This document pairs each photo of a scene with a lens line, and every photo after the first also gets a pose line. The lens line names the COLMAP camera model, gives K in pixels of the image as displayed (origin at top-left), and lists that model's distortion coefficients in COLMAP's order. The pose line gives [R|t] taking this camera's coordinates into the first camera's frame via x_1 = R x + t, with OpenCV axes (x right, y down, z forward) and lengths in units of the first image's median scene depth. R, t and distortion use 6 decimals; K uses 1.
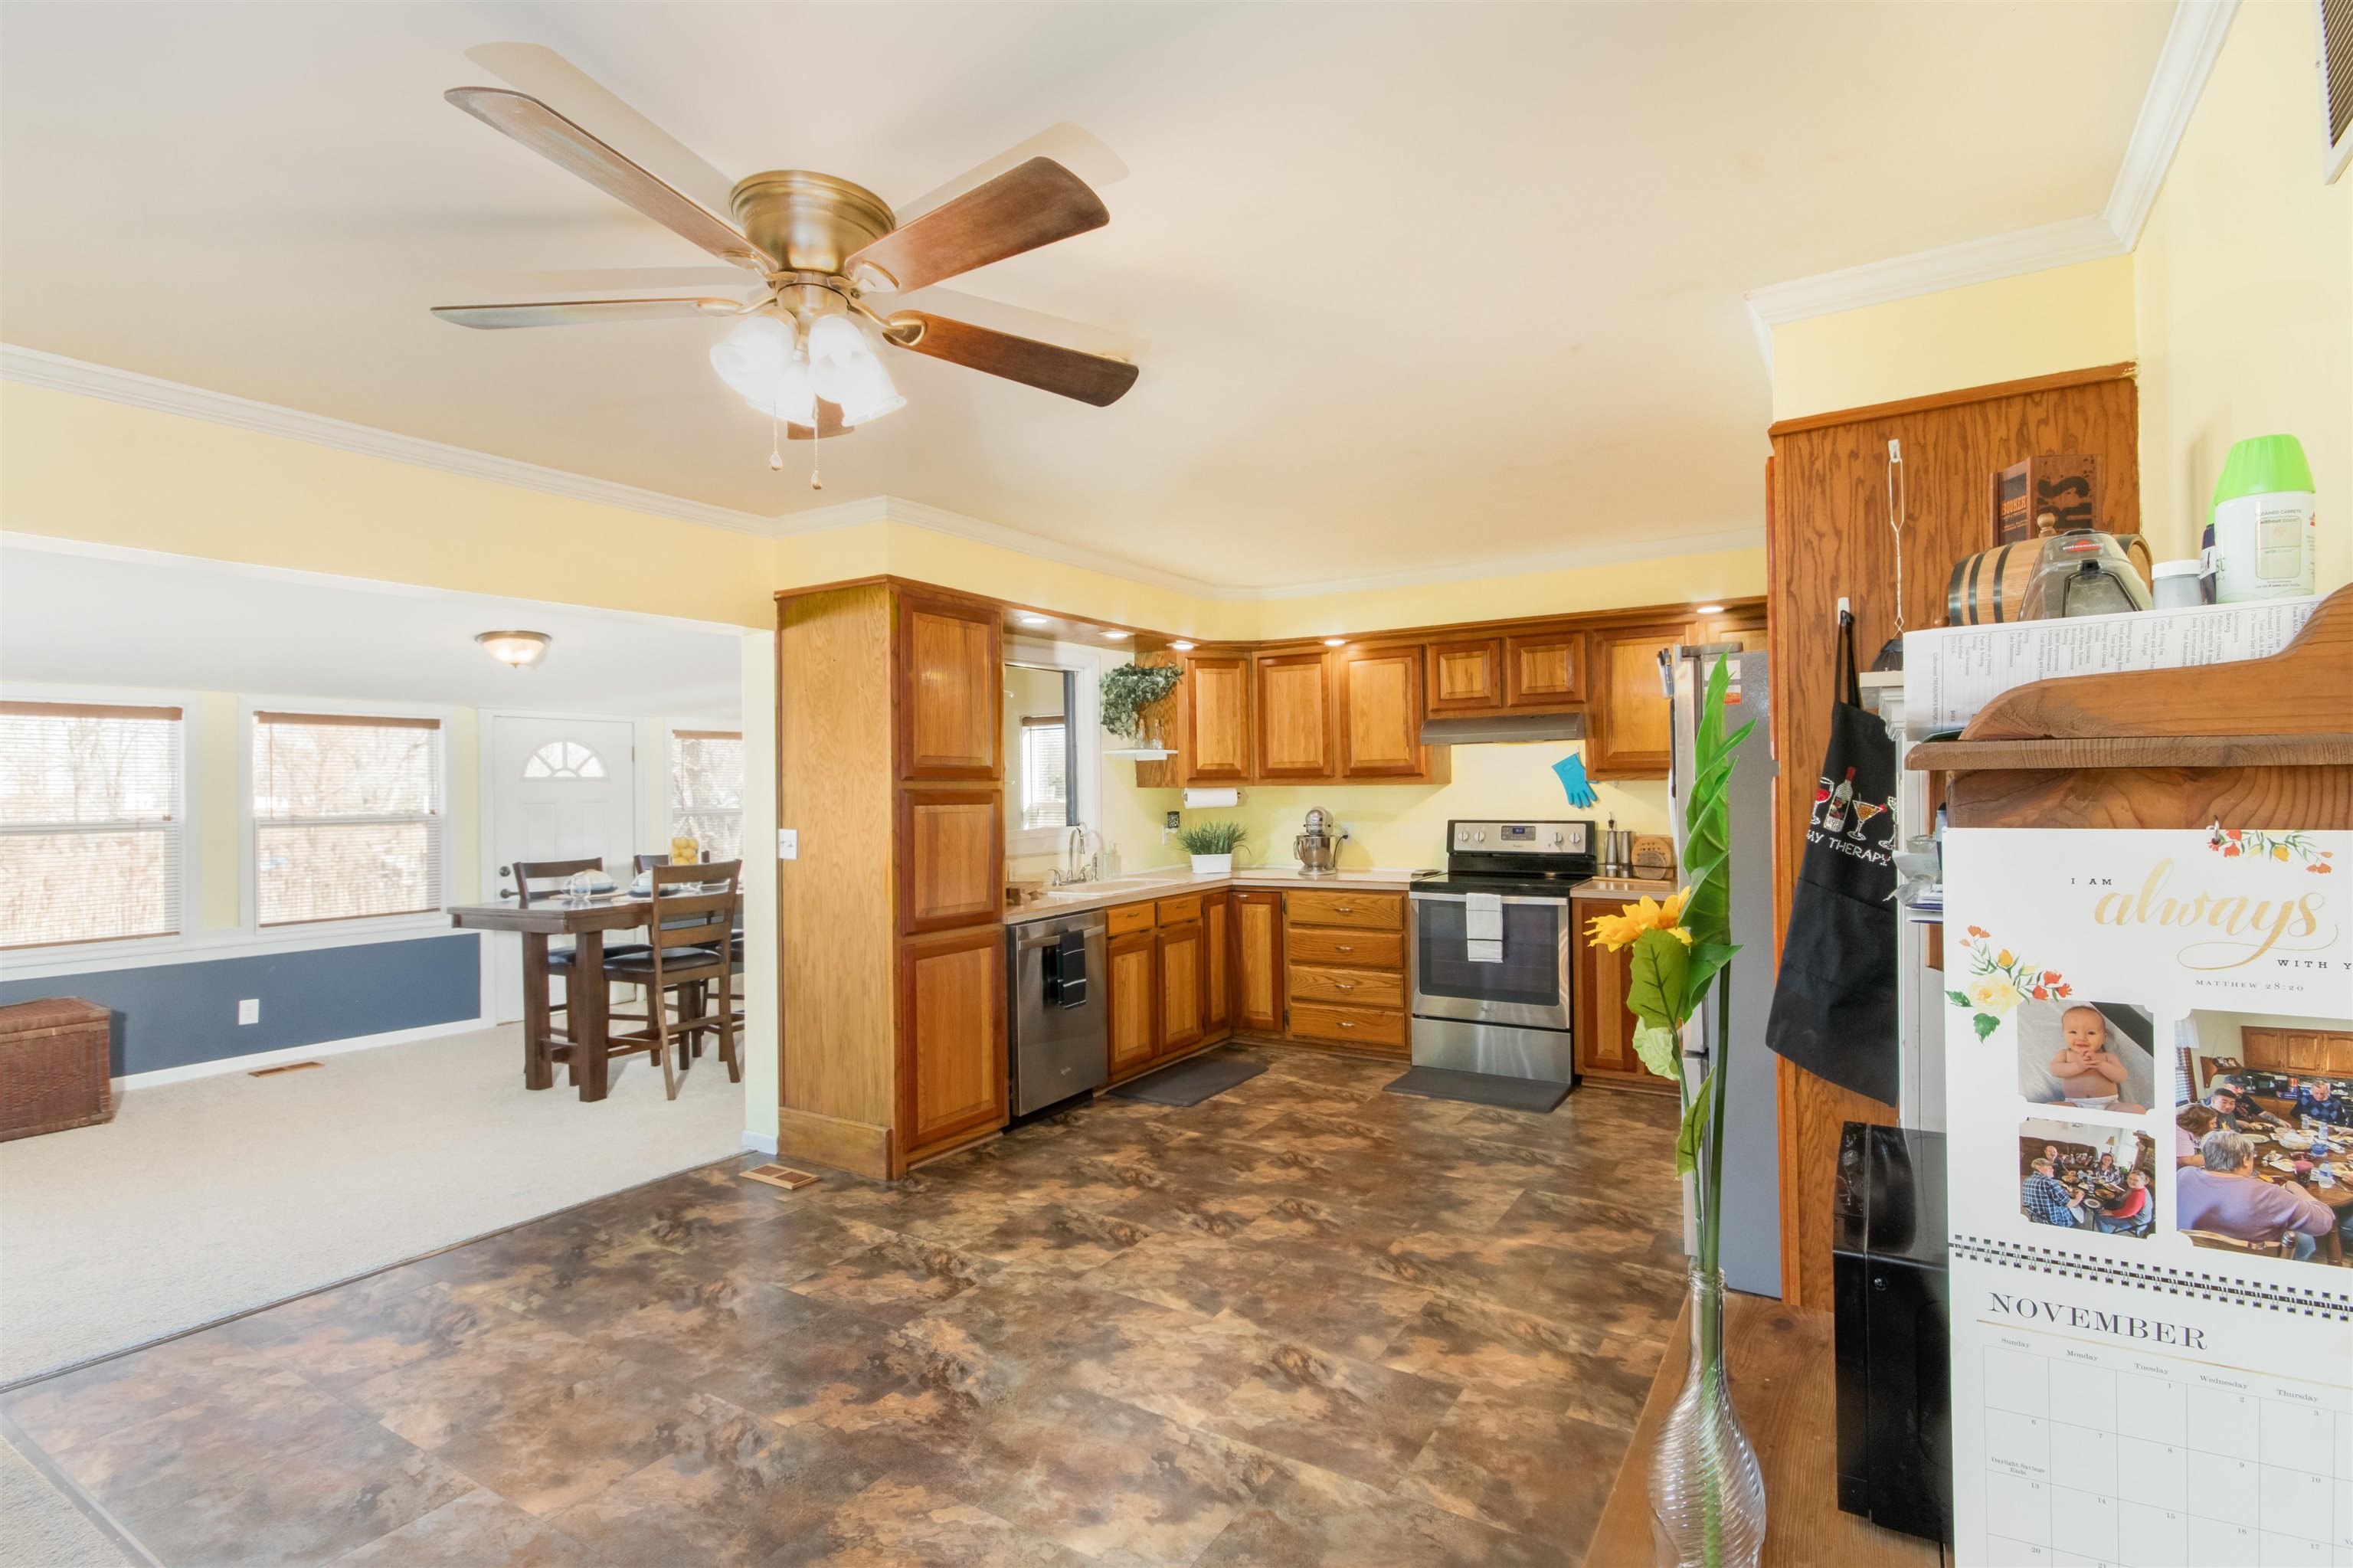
lens RADIAL K [[1112.7, 0, 1178.5], [0, 1112.7, 771.1], [0, 0, 1]] dist [-0.002927, 0.000283]
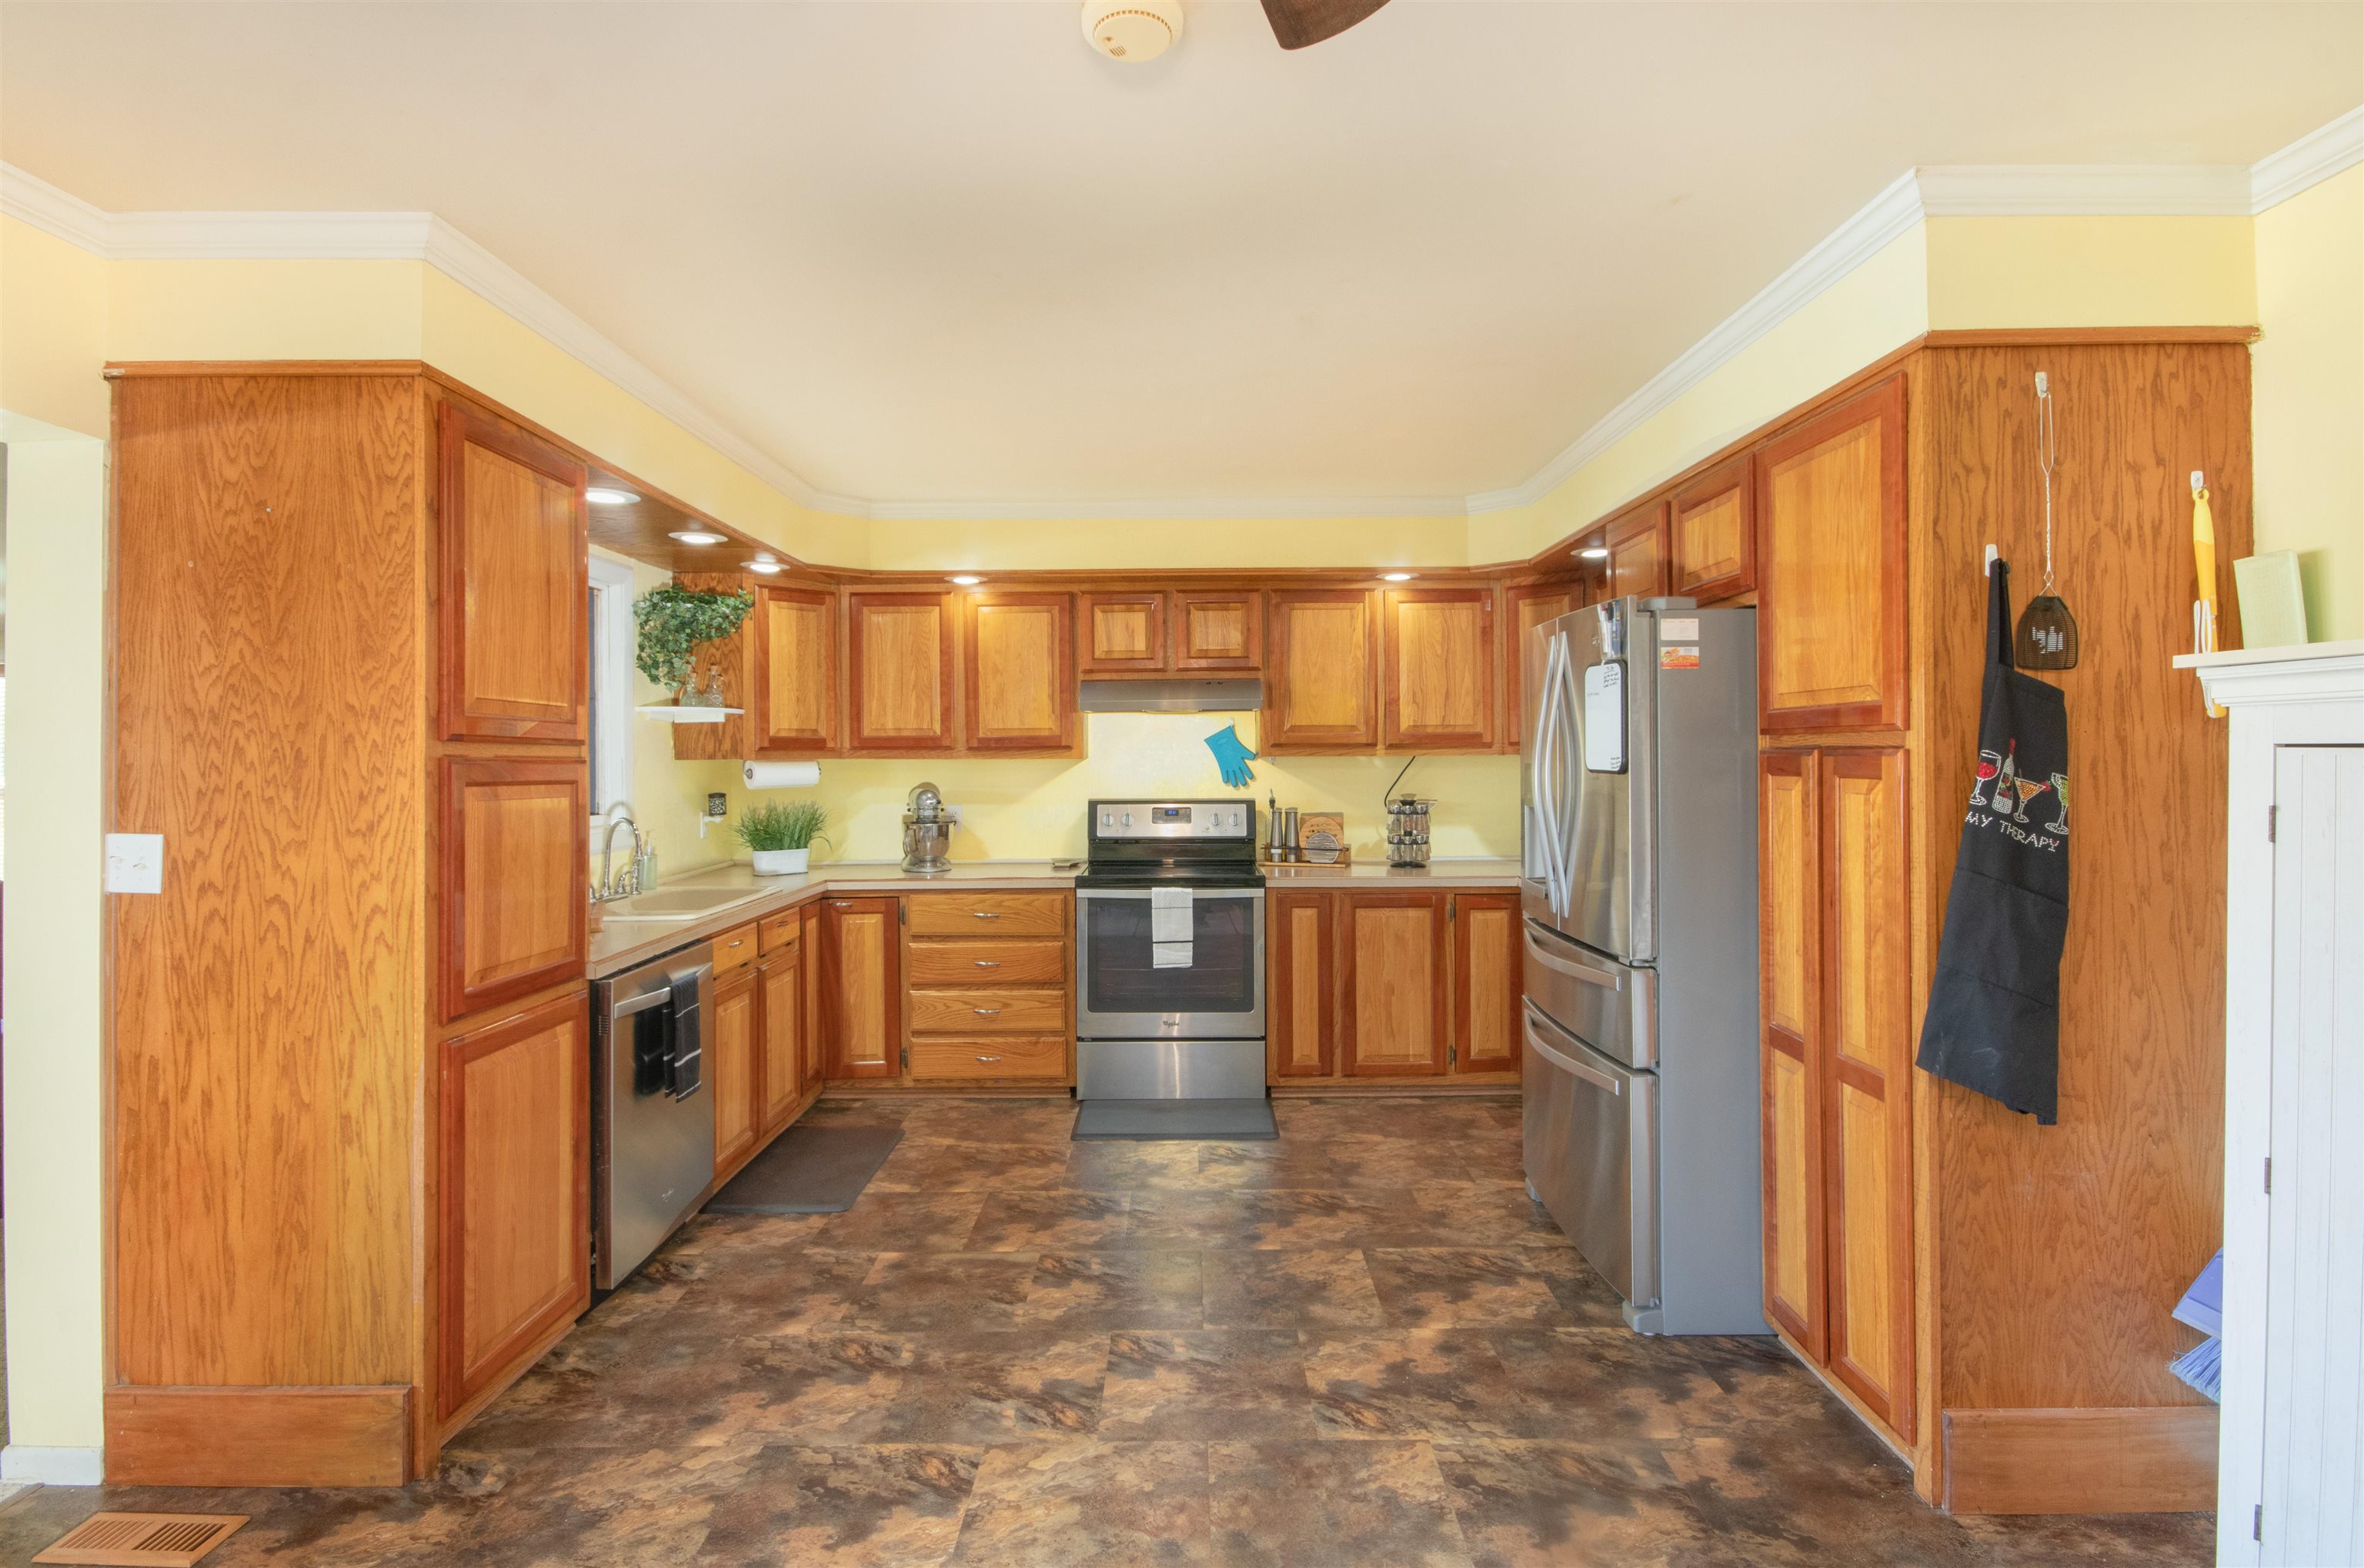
lens RADIAL K [[1137.5, 0, 1180.1], [0, 1137.5, 747.5], [0, 0, 1]] dist [0.000999, 0.000533]
pose [[0.849643, 0.014842, 0.527150, -0.220901], [-0.014146, 0.999886, -0.005352, 0.009026], [-0.527169, -0.002910, 0.849756, 0.310258]]
